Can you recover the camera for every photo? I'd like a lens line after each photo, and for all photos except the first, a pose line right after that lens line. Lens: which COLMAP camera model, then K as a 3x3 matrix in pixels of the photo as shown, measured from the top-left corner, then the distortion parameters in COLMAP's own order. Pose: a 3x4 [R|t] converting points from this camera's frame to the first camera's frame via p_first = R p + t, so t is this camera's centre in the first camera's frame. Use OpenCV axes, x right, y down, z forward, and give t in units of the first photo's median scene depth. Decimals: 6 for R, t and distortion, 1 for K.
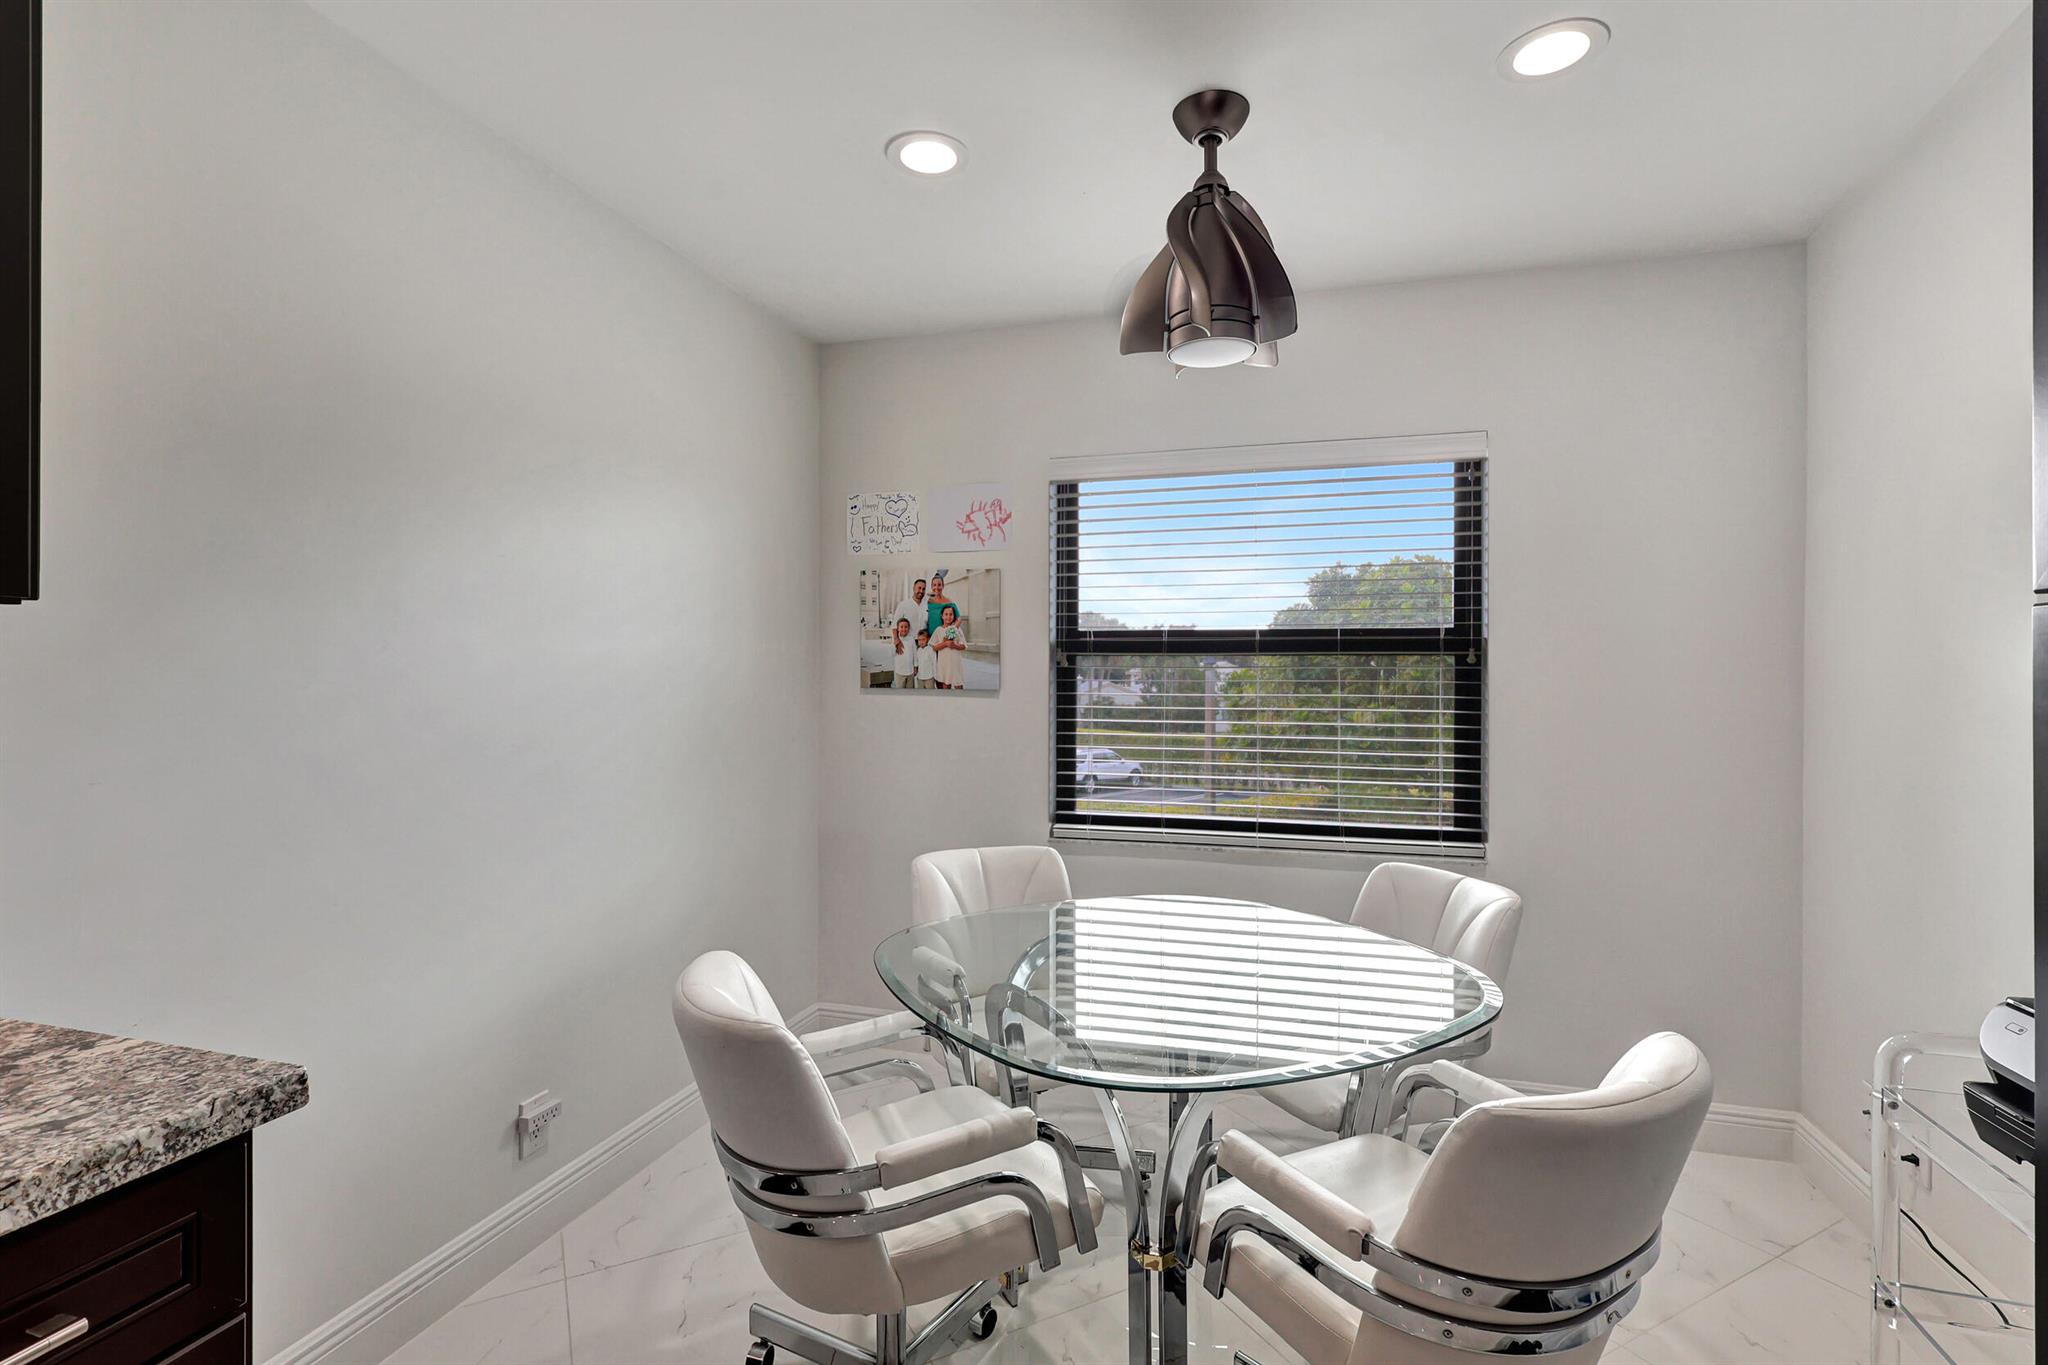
lens RADIAL K [[968.8, 0, 1024.0], [0, 968.8, 682.5], [0, 0, 1]] dist [0.002702, 0.000140]
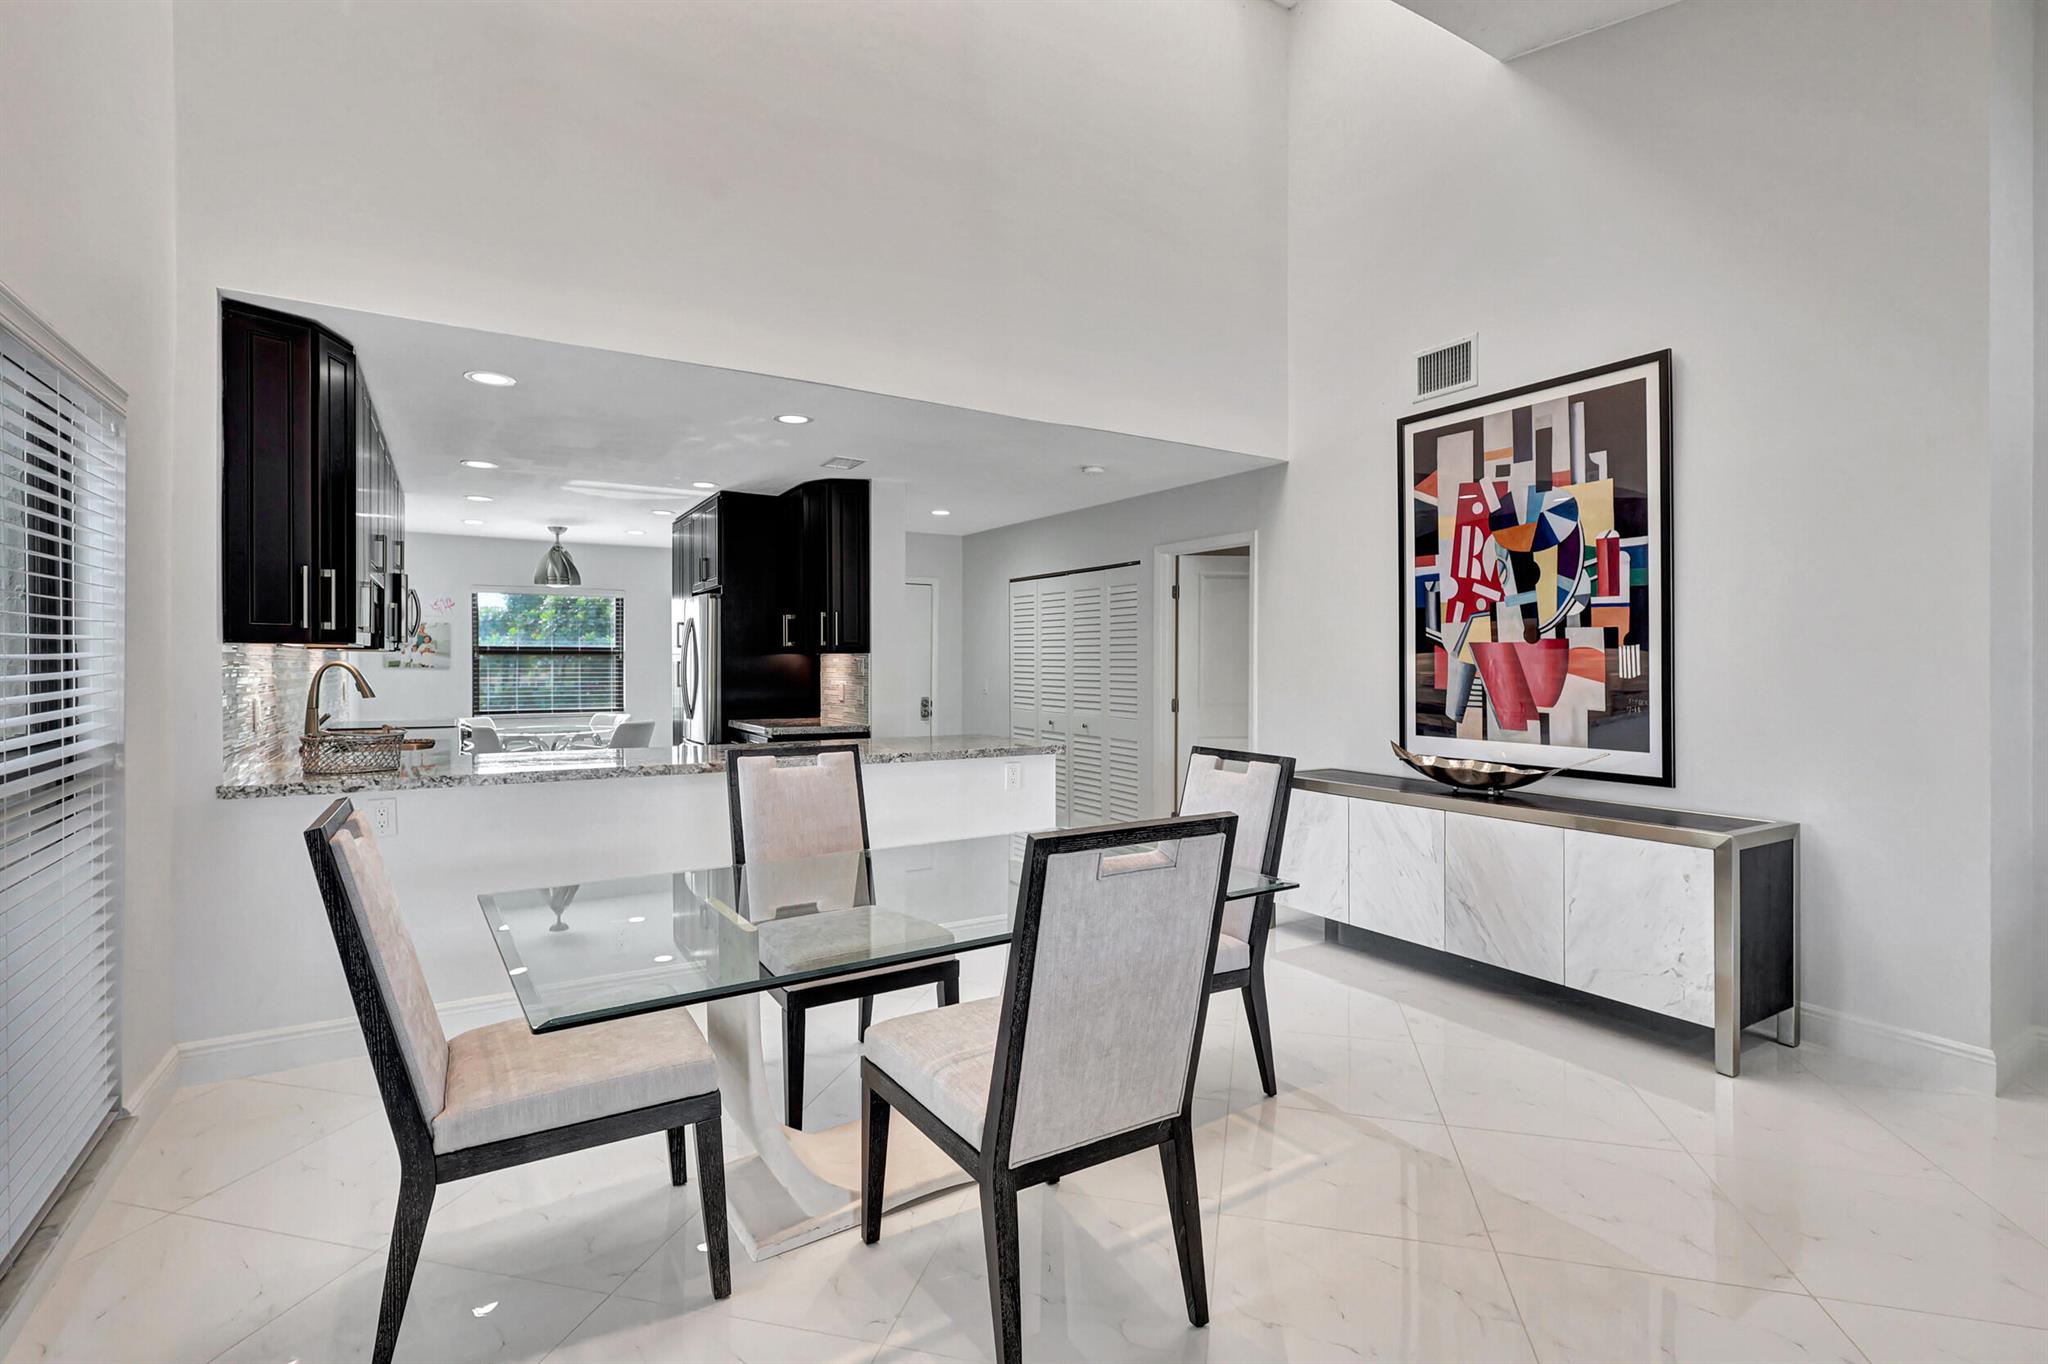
lens RADIAL K [[954.2, 0, 1026.1], [0, 954.2, 667.5], [0, 0, 1]] dist [-0.002311, -0.000055]
pose [[0.673699, -0.006613, 0.738976, -0.908547], [0.004111, 0.999978, 0.005201, 0.000504], [-0.738994, -0.000466, 0.673712, -1.991700]]
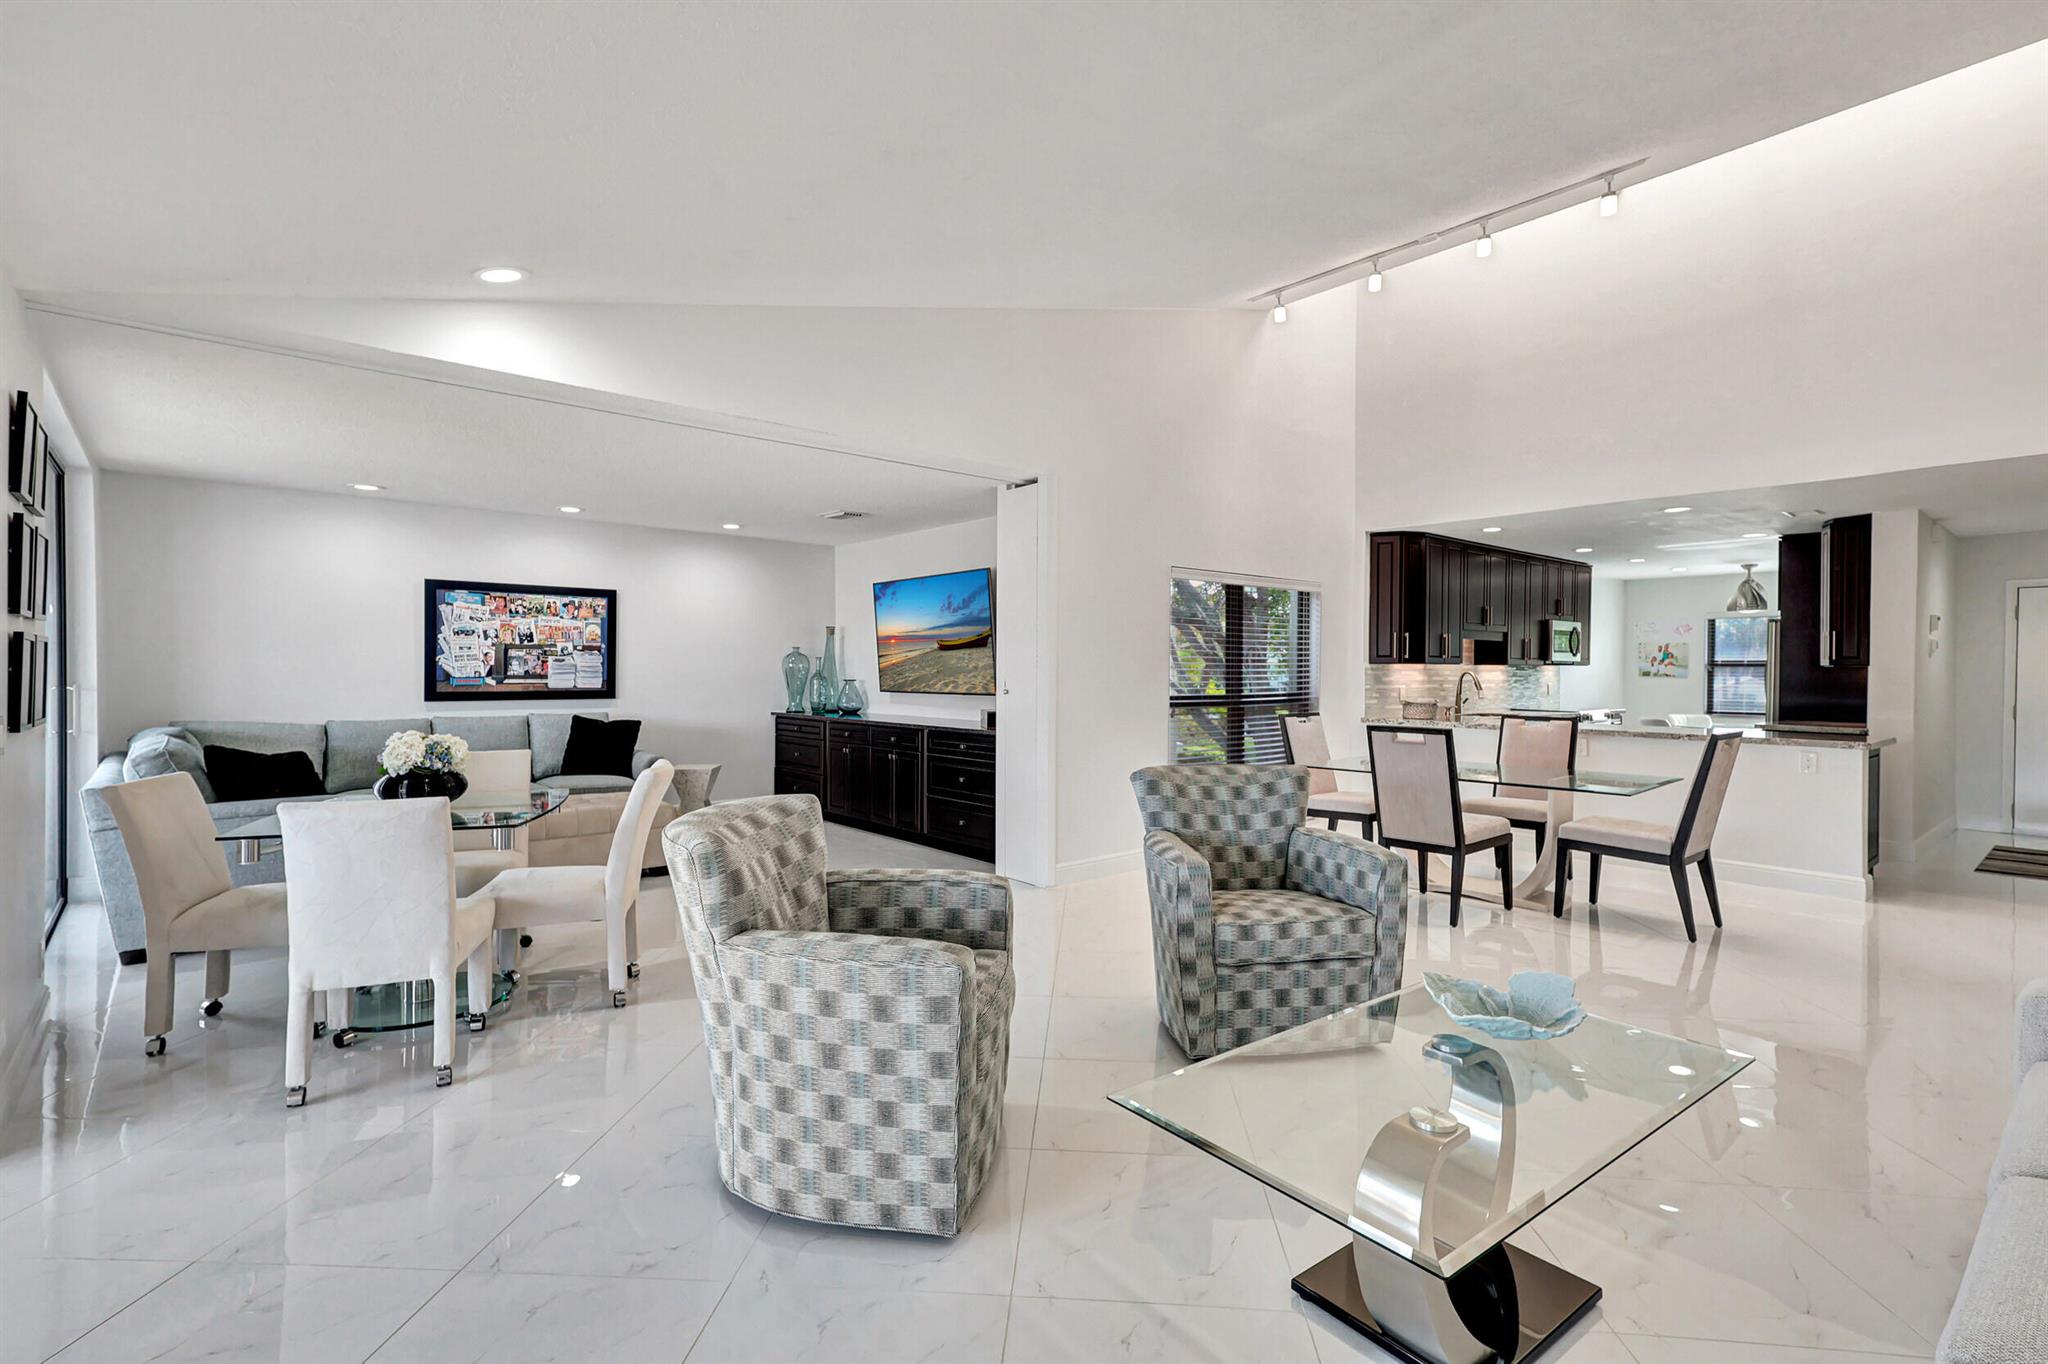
lens RADIAL K [[945.0, 0, 1021.9], [0, 945.0, 676.8], [0, 0, 1]] dist [0.020733, 0.000459]
pose [[0.843931, 0.006172, -0.536416, -0.209411], [-0.004232, 0.999979, 0.004848, 0.001633], [0.536435, -0.001822, 0.843940, -3.318877]]
